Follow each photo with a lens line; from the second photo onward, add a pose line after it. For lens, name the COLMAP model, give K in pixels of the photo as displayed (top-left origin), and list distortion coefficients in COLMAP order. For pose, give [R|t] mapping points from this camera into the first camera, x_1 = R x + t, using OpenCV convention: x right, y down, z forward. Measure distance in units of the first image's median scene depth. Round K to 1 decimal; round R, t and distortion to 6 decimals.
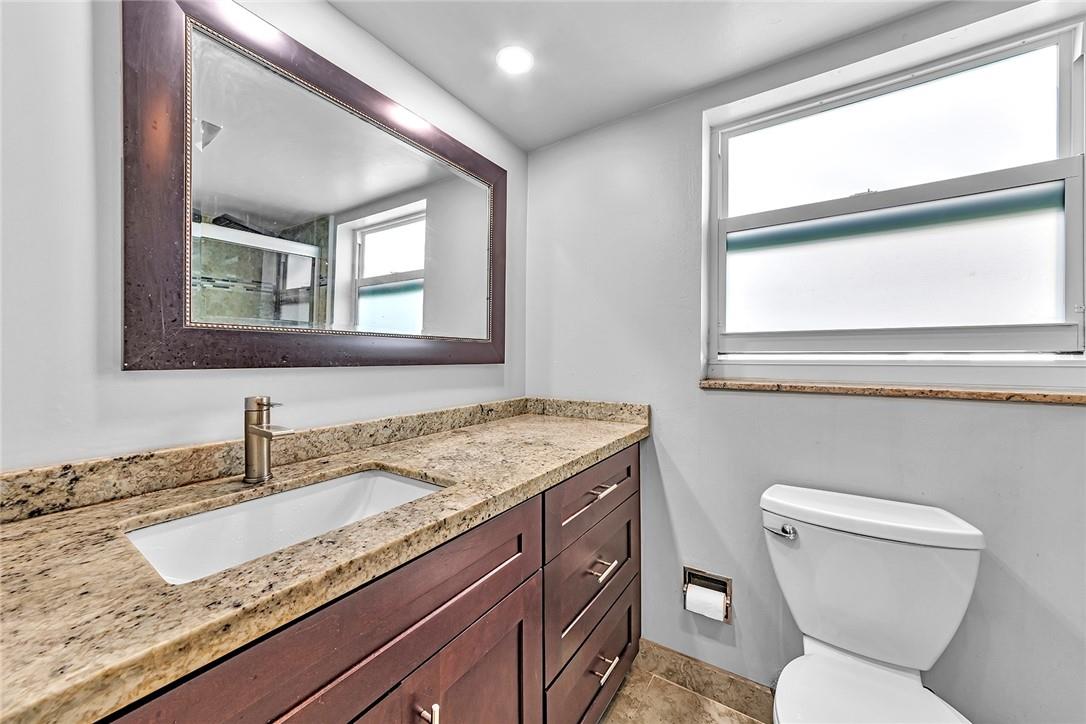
lens RADIAL K [[392.1, 0, 537.8], [0, 392.1, 358.4], [0, 0, 1]] dist [-0.003445, -0.000167]
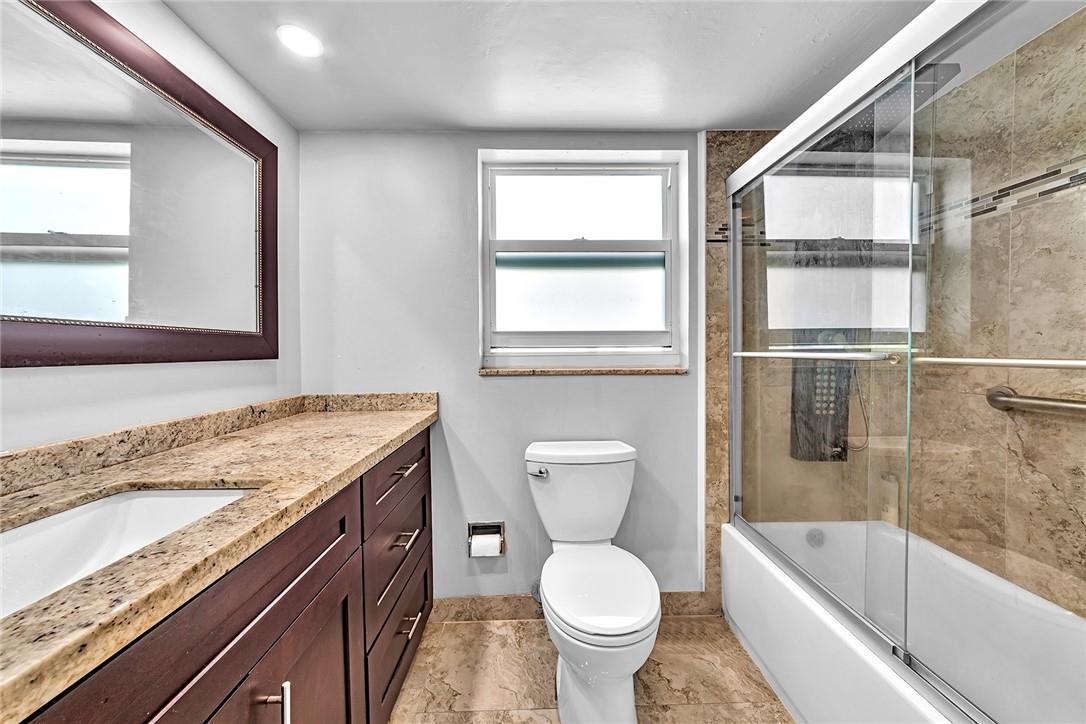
lens RADIAL K [[392.1, 0, 537.8], [0, 392.1, 358.4], [0, 0, 1]] dist [-0.003445, -0.000167]
pose [[0.818785, -0.018020, 0.573818, -0.162152], [0.009448, 0.999795, 0.017916, 0.001436], [-0.574023, -0.009248, 0.818787, -0.132914]]
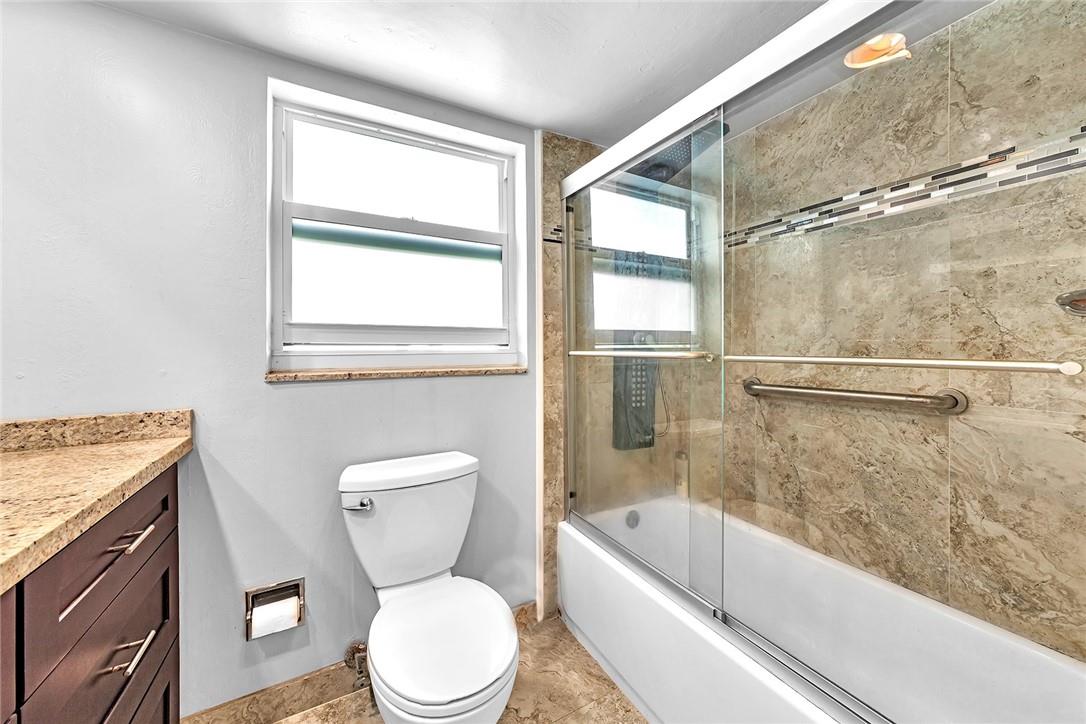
lens RADIAL K [[398.1, 0, 540.3], [0, 398.1, 346.1], [0, 0, 1]] dist [-0.004595, -0.000280]
pose [[0.453436, 0.001664, 0.891287, -0.127300], [0.005645, 0.999973, -0.004739, -0.000302], [-0.891271, 0.007180, 0.453414, 0.032504]]
